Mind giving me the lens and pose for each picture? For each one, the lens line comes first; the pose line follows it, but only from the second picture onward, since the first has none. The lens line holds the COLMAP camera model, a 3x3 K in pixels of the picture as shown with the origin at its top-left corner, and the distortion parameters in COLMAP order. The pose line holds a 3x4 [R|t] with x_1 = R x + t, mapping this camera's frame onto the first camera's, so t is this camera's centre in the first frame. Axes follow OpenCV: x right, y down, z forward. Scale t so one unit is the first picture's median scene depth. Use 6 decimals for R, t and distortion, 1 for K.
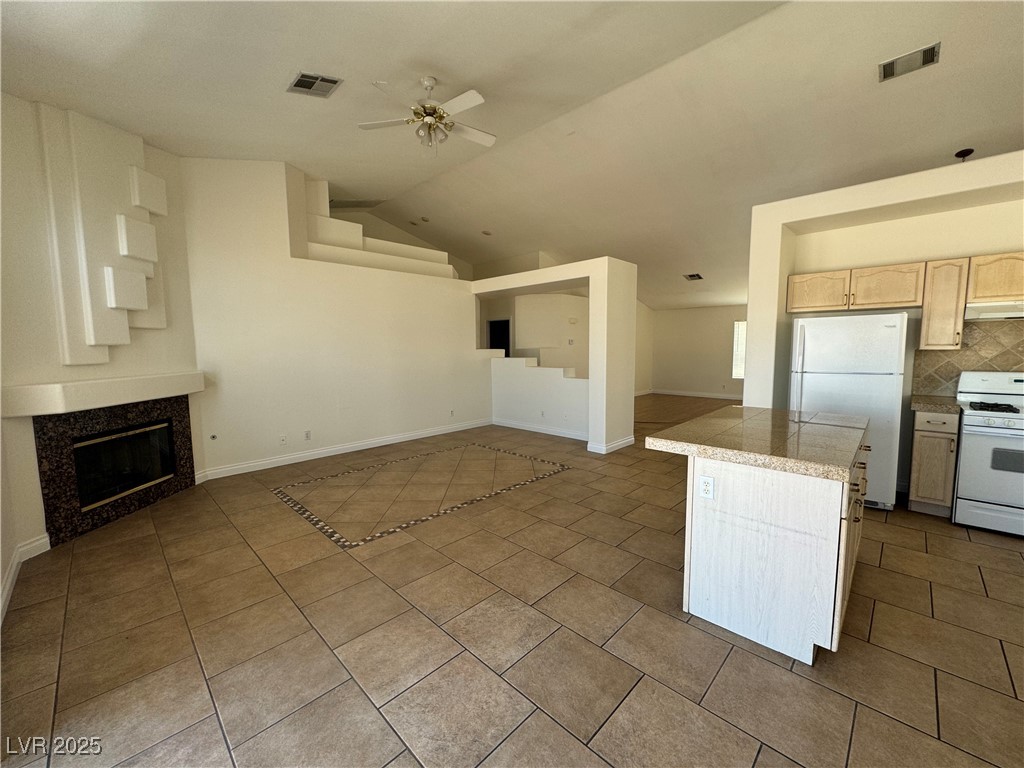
lens RADIAL K [[409.7, 0, 511.9], [0, 409.7, 383.4], [0, 0, 1]] dist [-0.002119, 0.000526]
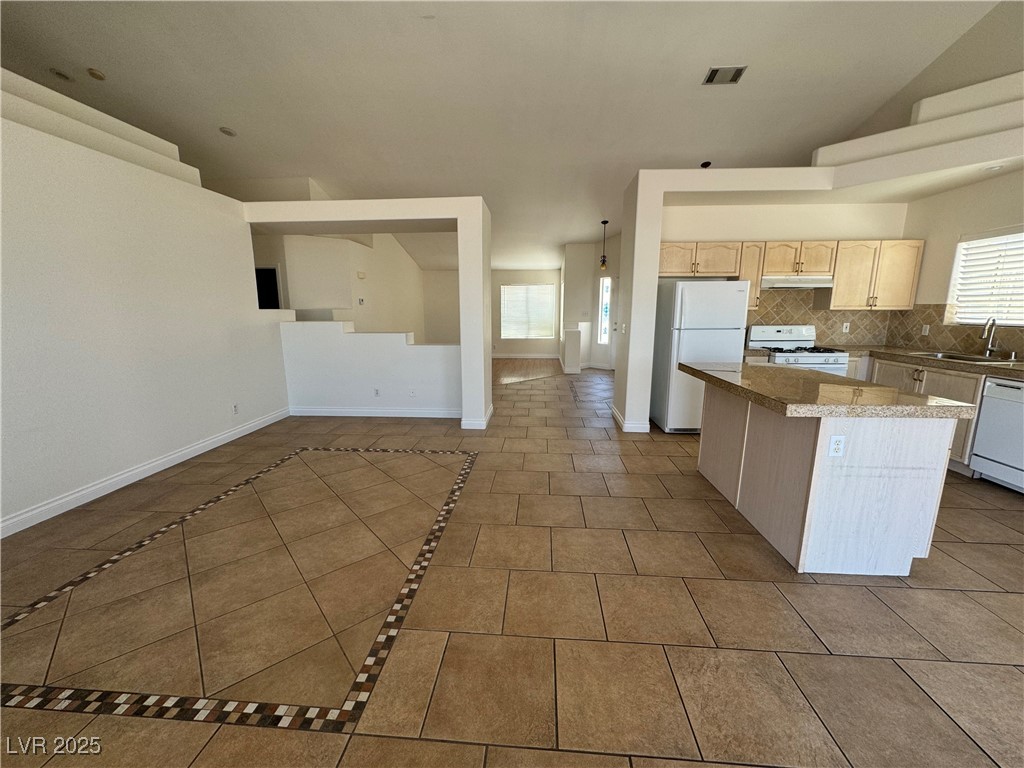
lens RADIAL K [[409.7, 0, 513.0], [0, 409.7, 383.5], [0, 0, 1]] dist [-0.002119, 0.000526]
pose [[0.762373, -0.108761, 0.637932, -0.416649], [0.052825, 0.992945, 0.106156, -0.023610], [-0.644978, -0.047232, 0.762740, 0.432564]]
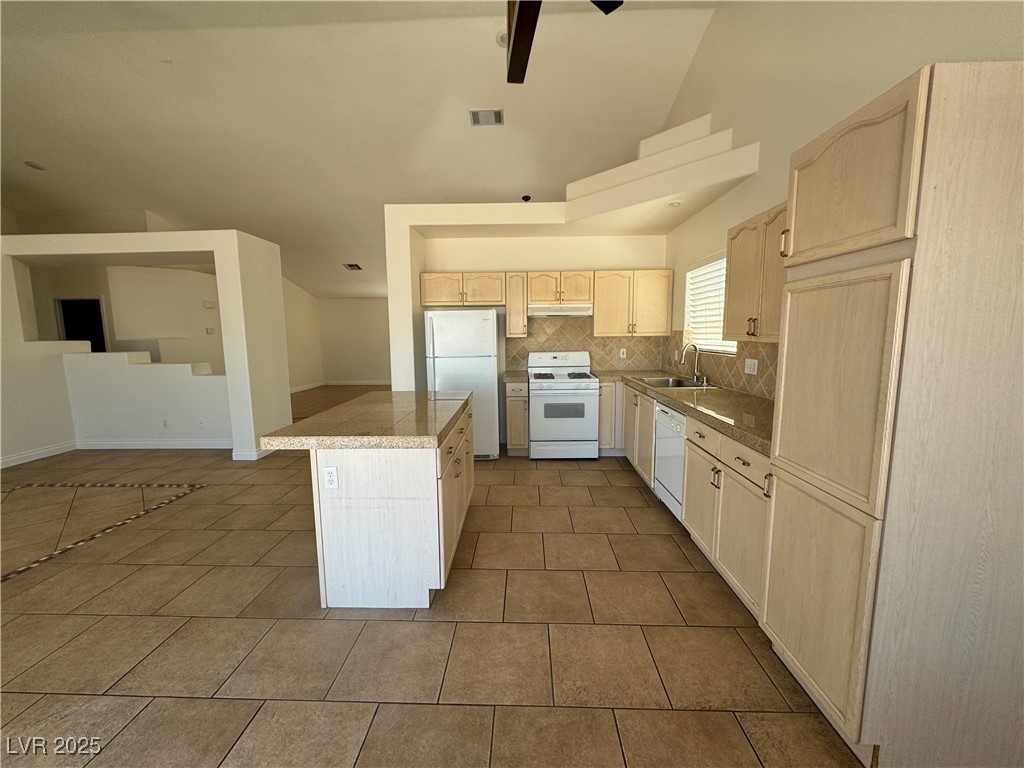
lens RADIAL K [[409.7, 0, 512.2], [0, 409.7, 383.5], [0, 0, 1]] dist [-0.002119, 0.000526]
pose [[0.738209, -0.081185, 0.669669, 0.088248], [0.064580, 0.996677, 0.049639, 0.003469], [-0.671474, 0.006603, 0.740999, -0.016308]]
